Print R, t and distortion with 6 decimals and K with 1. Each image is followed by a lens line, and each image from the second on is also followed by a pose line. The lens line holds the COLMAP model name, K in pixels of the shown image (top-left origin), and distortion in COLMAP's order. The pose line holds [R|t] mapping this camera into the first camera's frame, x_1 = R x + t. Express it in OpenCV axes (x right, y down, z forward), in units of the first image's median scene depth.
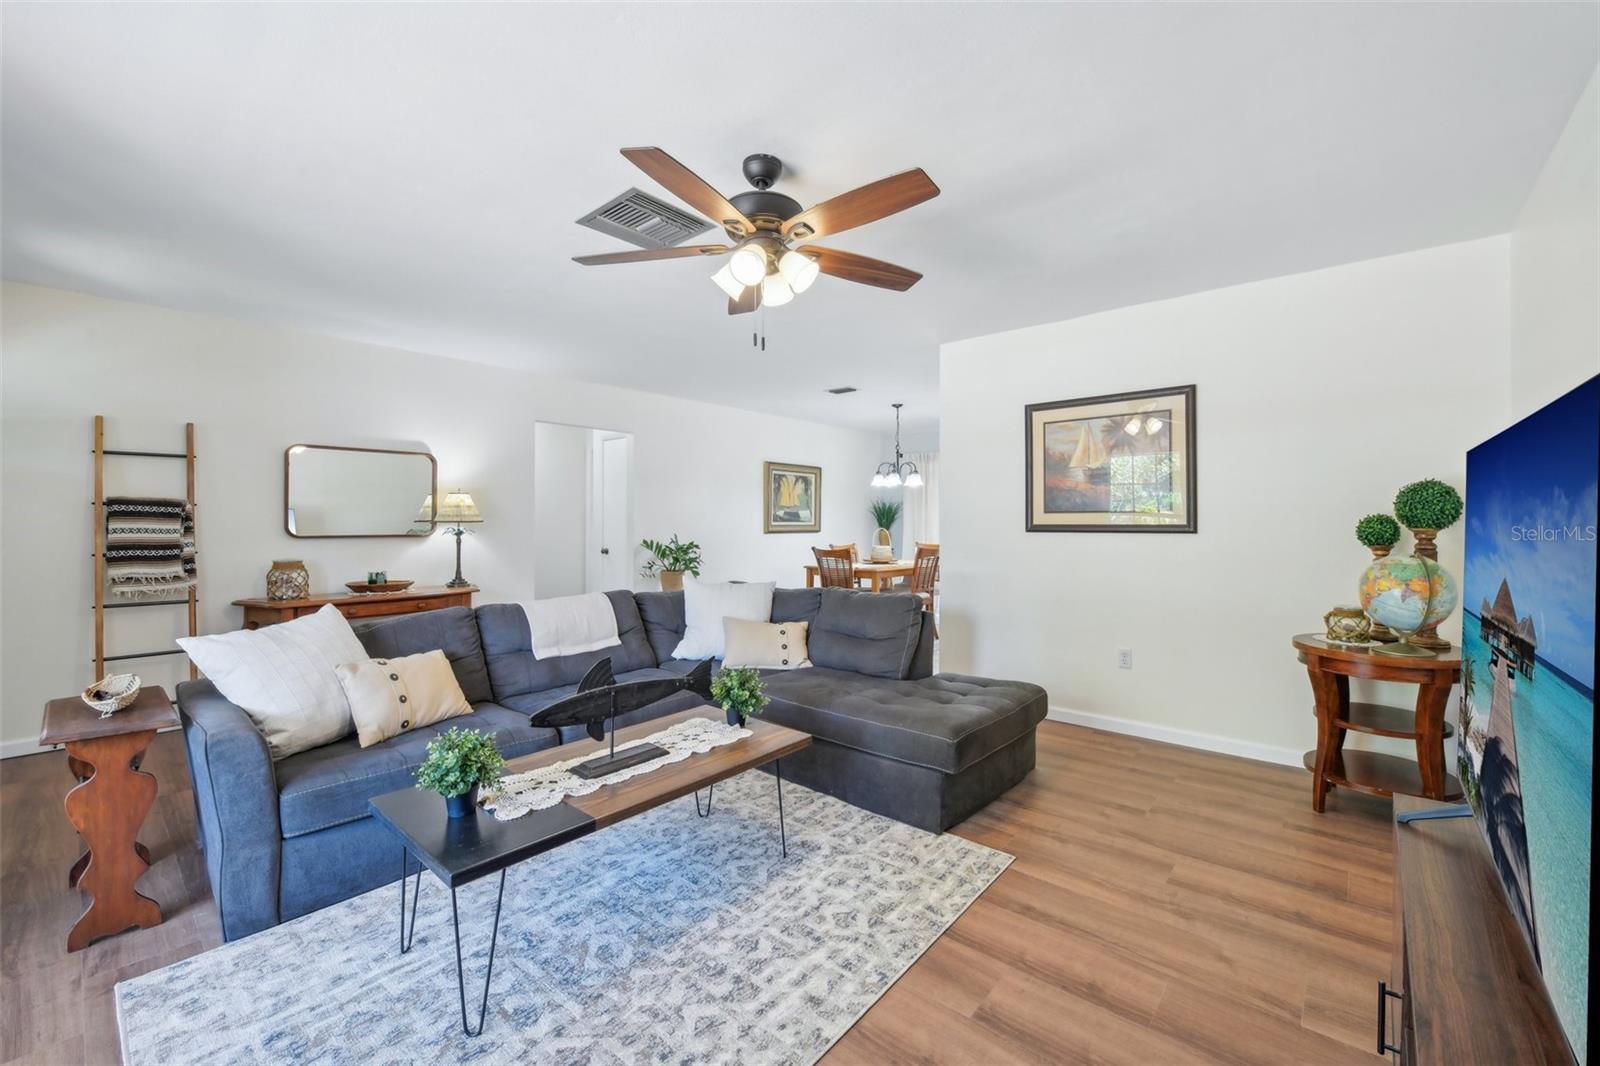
lens RADIAL K [[646.0, 0, 815.4], [0, 646.0, 520.5], [0, 0, 1]] dist [-0.008604, -0.000174]
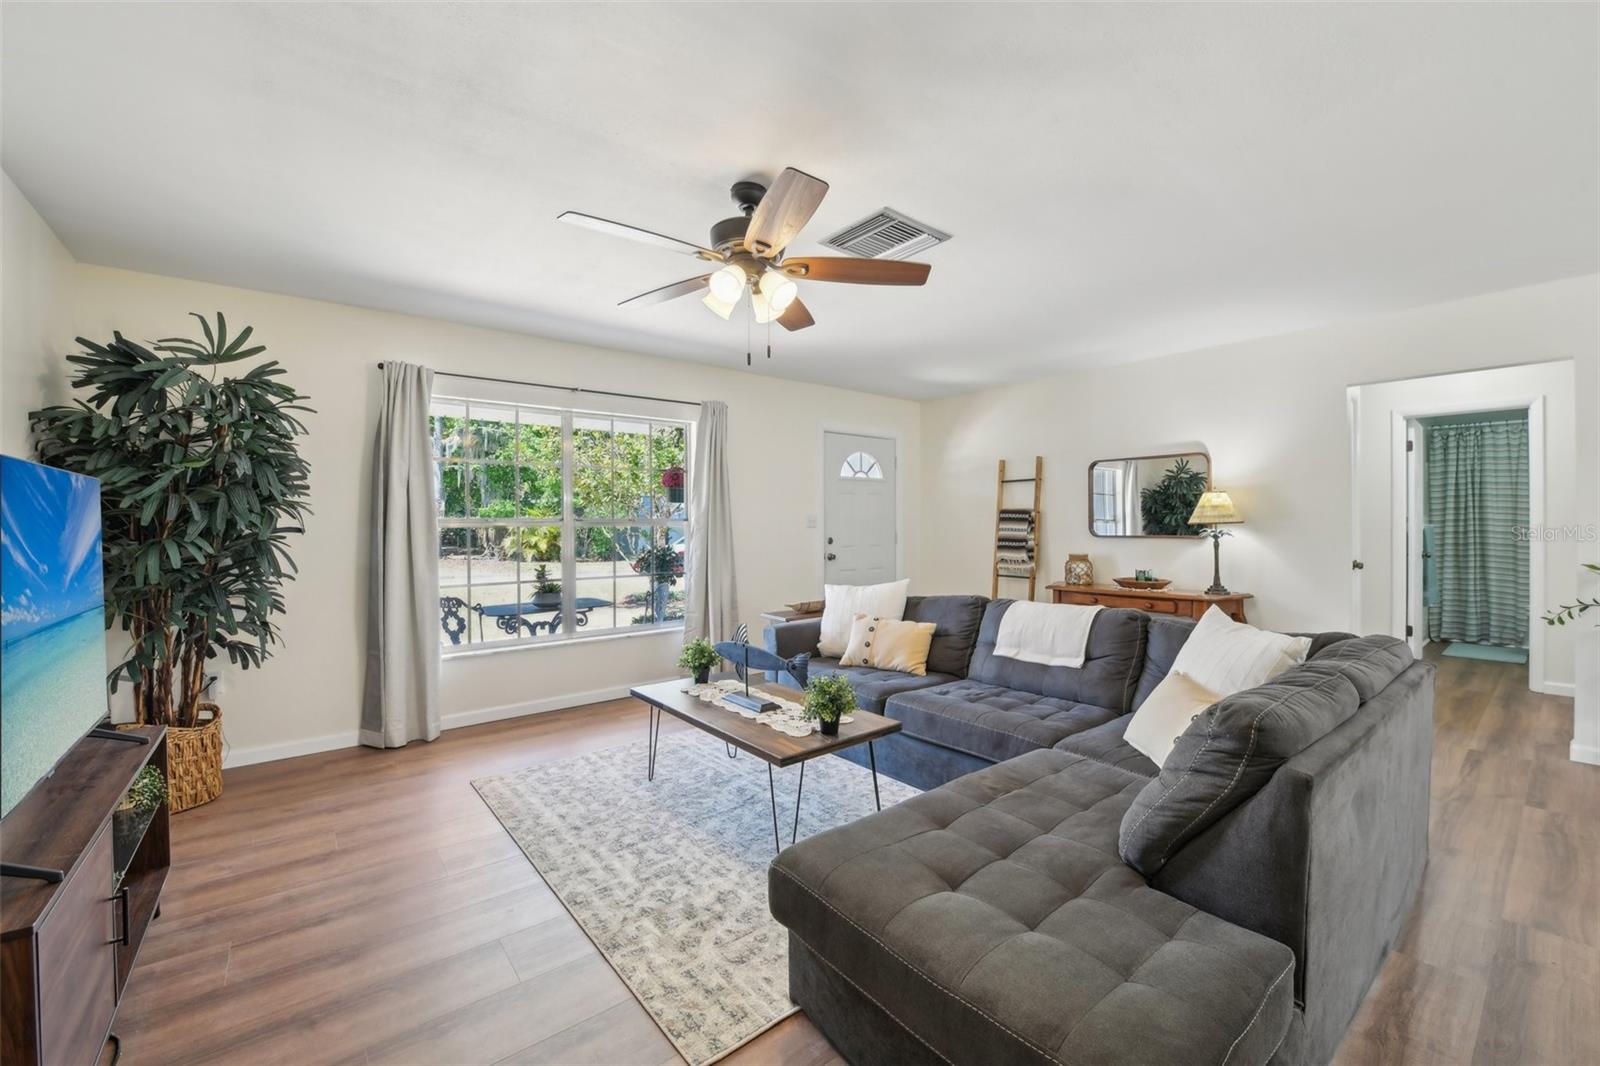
lens RADIAL K [[646.0, 0, 815.7], [0, 646.0, 528.8], [0, 0, 1]] dist [-0.008604, -0.000174]
pose [[-0.185120, 0.004338, -0.982706, 0.853649], [0.008805, 0.999957, 0.002755, 0.007578], [0.982676, -0.008143, -0.185150, 1.184528]]
